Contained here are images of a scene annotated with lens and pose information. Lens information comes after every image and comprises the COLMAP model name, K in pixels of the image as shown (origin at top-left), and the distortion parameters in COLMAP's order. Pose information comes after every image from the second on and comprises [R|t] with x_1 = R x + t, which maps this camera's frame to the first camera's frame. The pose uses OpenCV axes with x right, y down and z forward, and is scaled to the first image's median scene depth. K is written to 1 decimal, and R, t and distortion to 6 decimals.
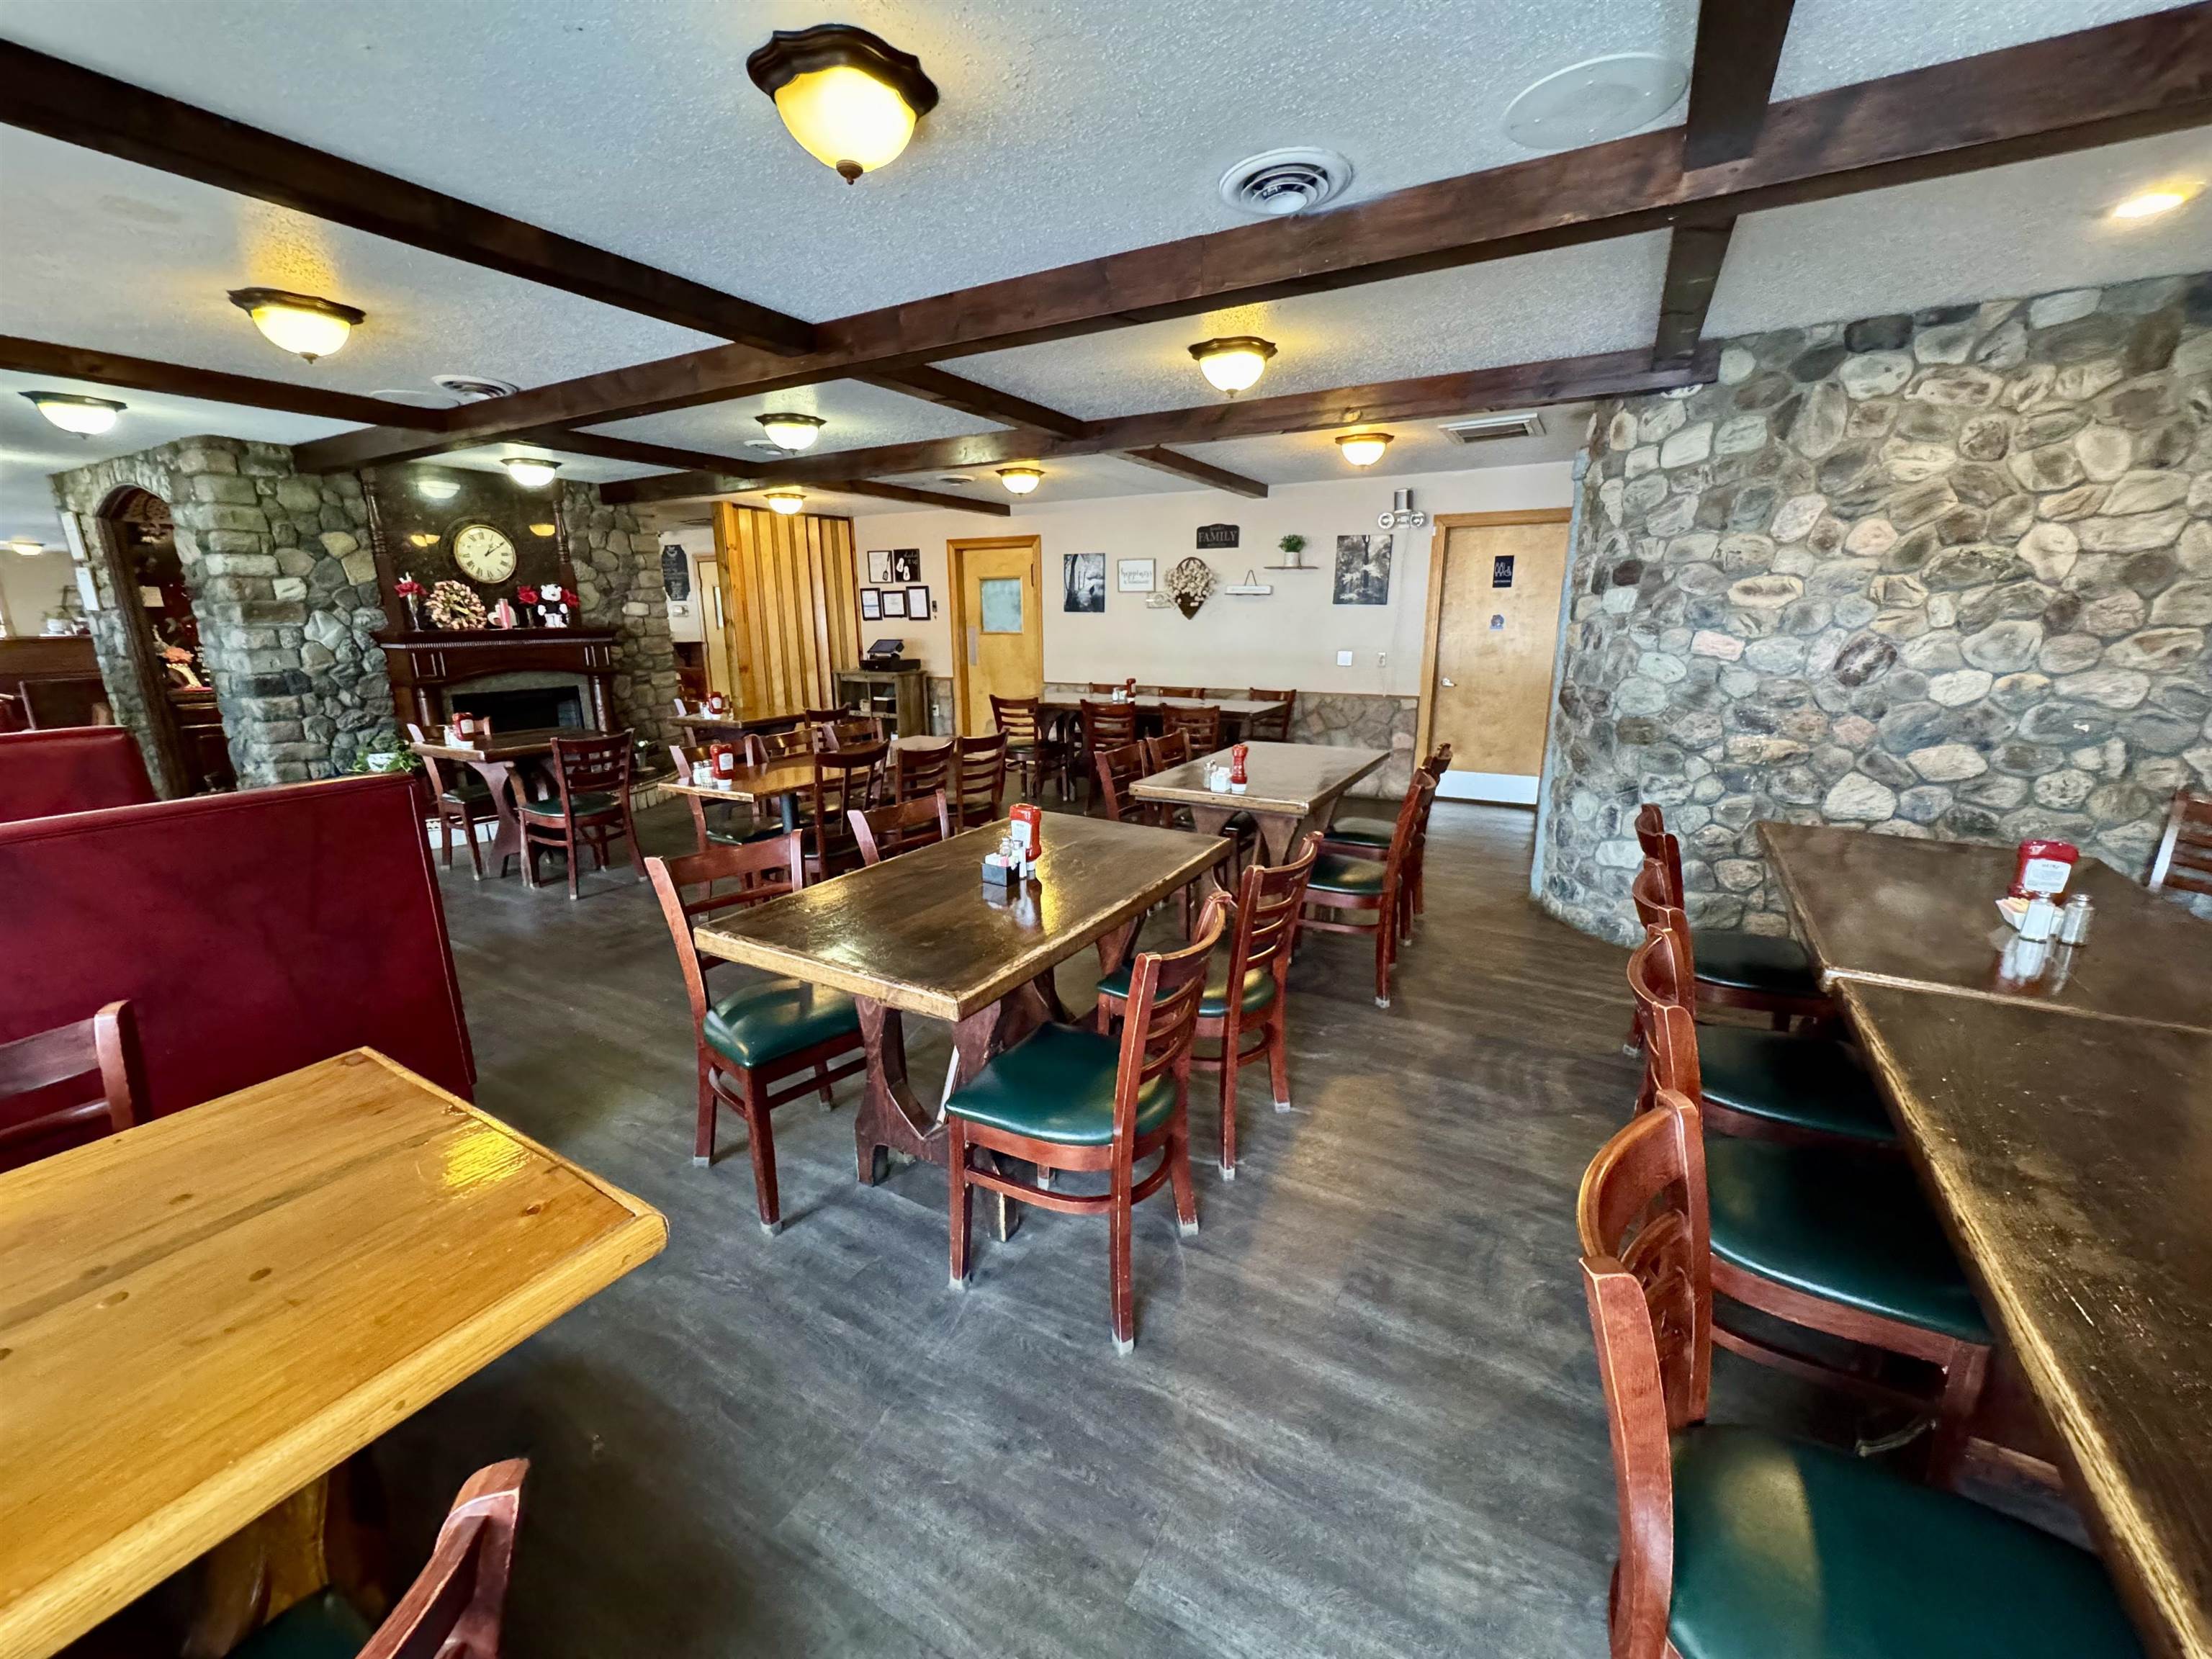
lens RADIAL K [[879.5, 0, 1107.8], [0, 879.5, 828.3], [0, 0, 1]] dist [-0.004258, 0.000963]
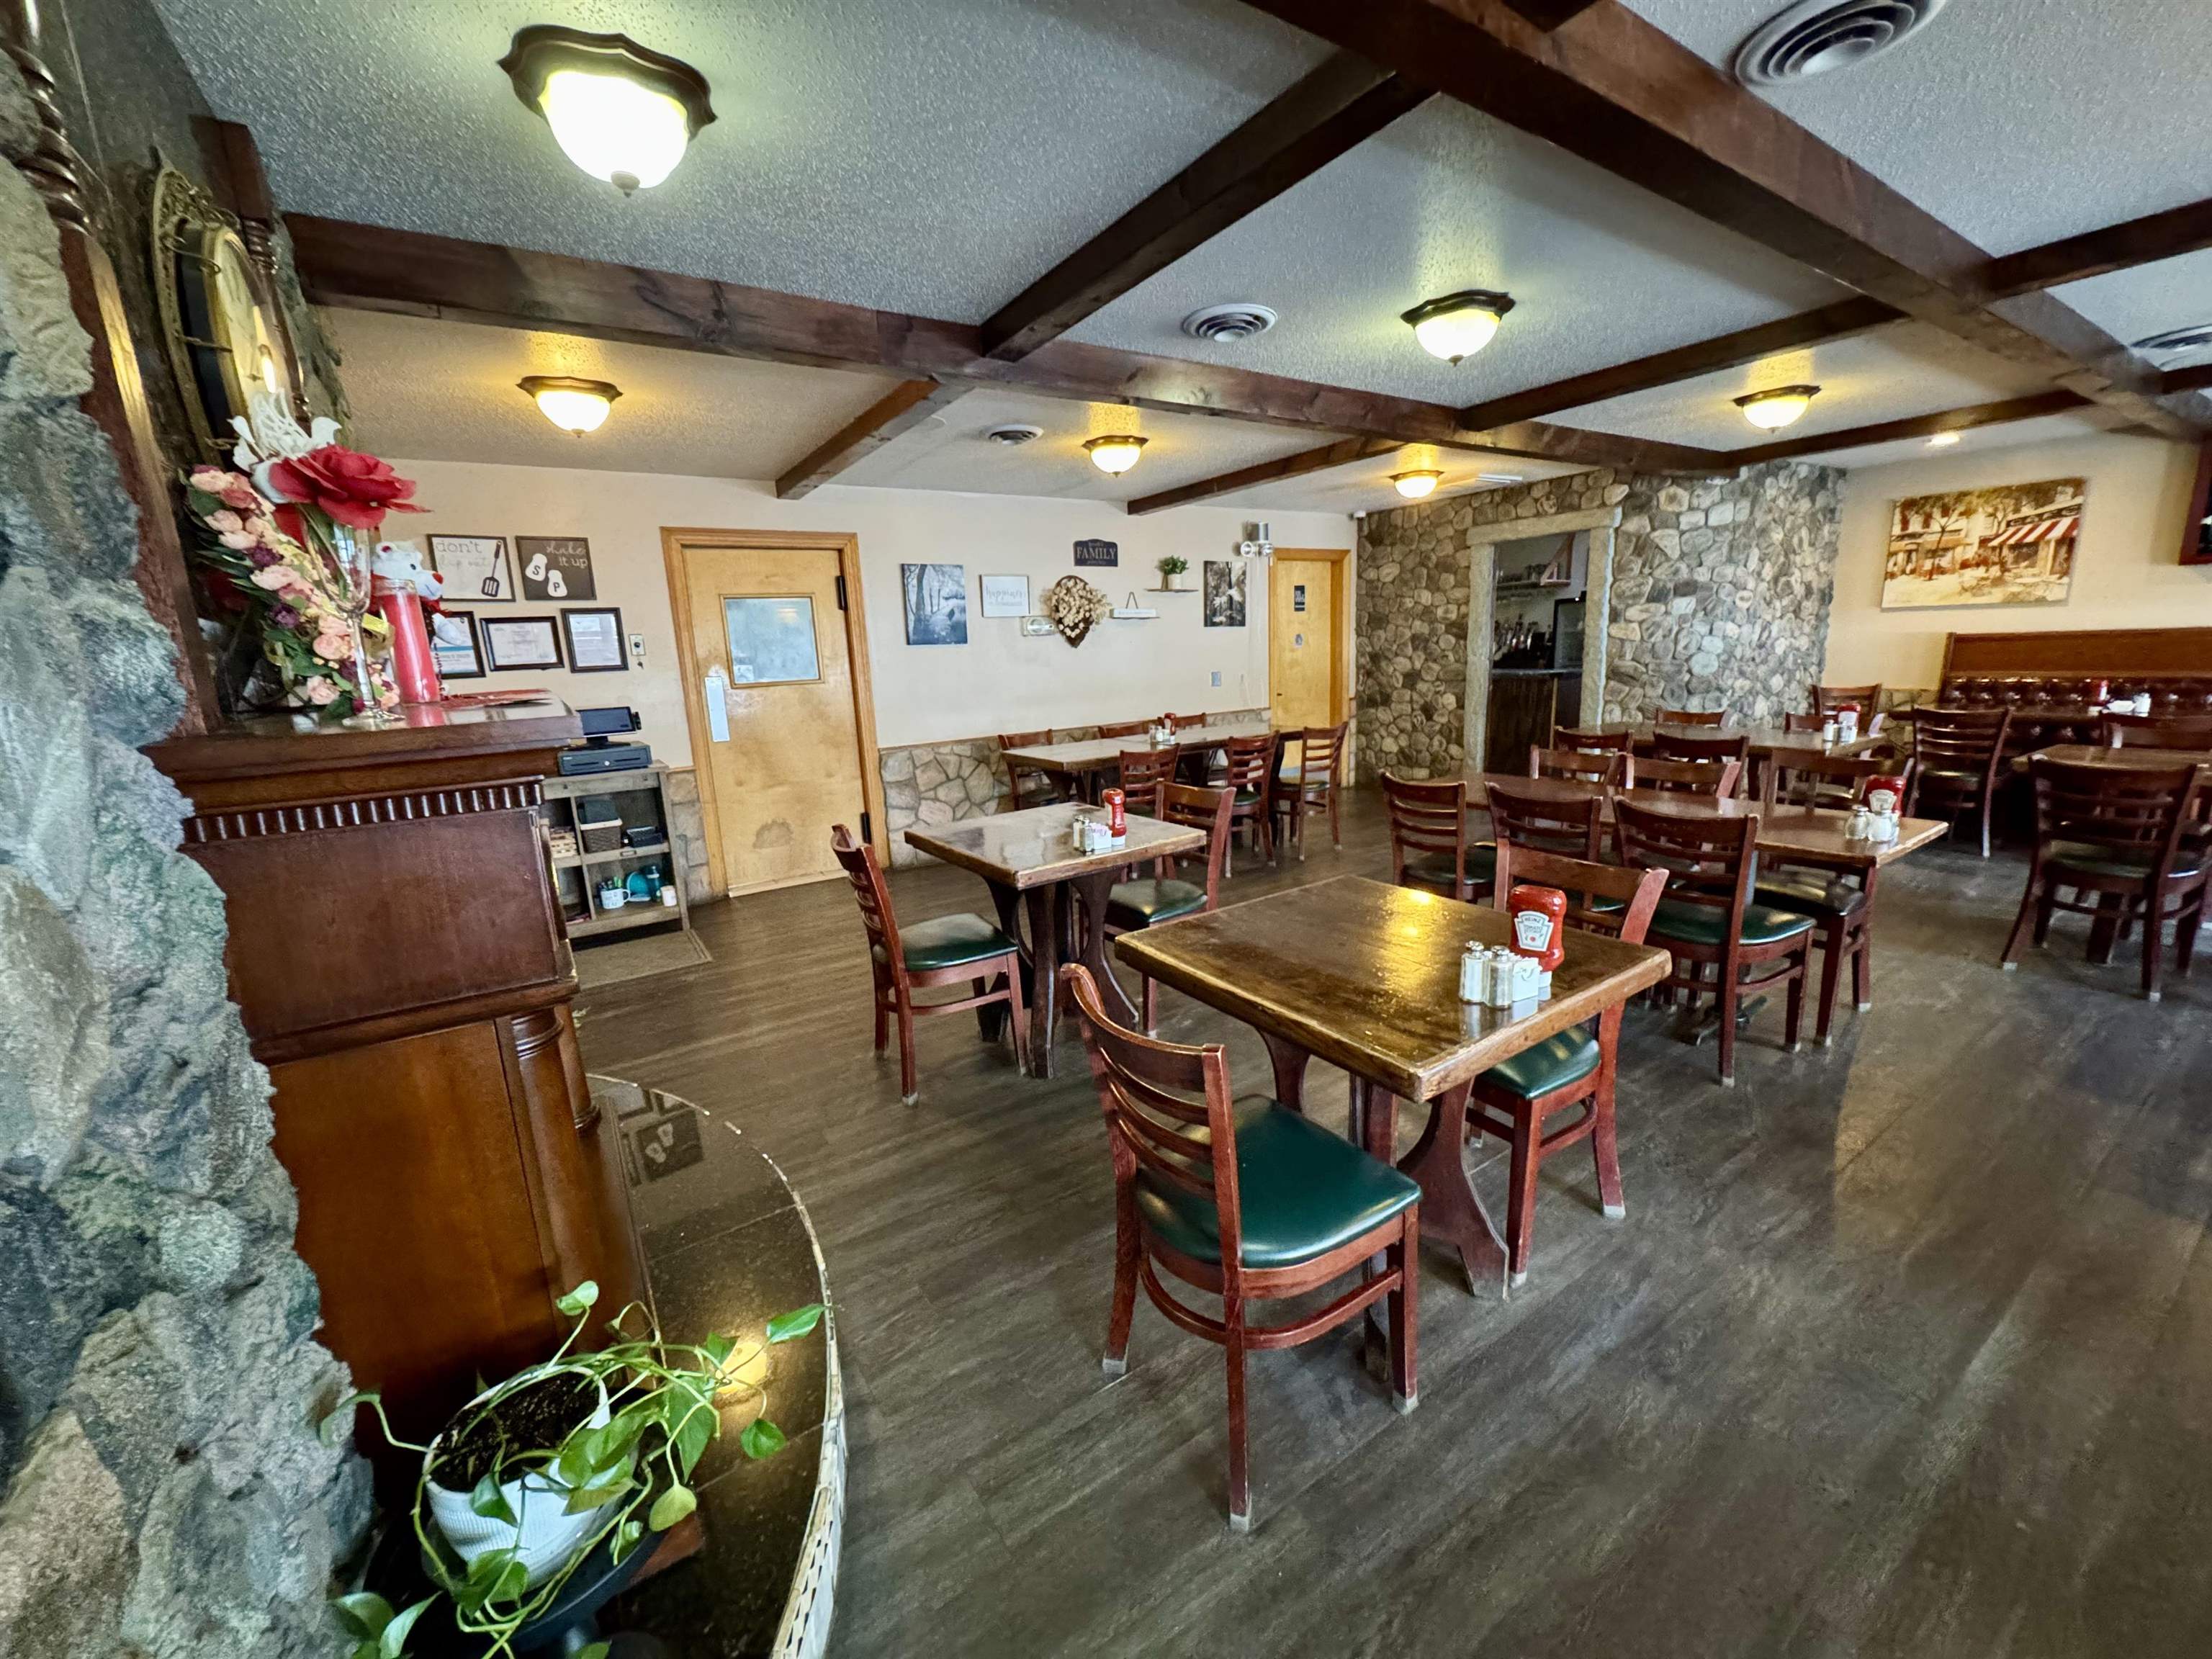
lens RADIAL K [[879.5, 0, 1106.8], [0, 879.5, 828.2], [0, 0, 1]] dist [-0.004258, 0.000963]
pose [[0.452771, -0.197502, 0.869478, -0.720545], [0.252535, 0.963634, 0.087385, -0.147214], [-0.855117, 0.180008, 0.486181, 0.639516]]
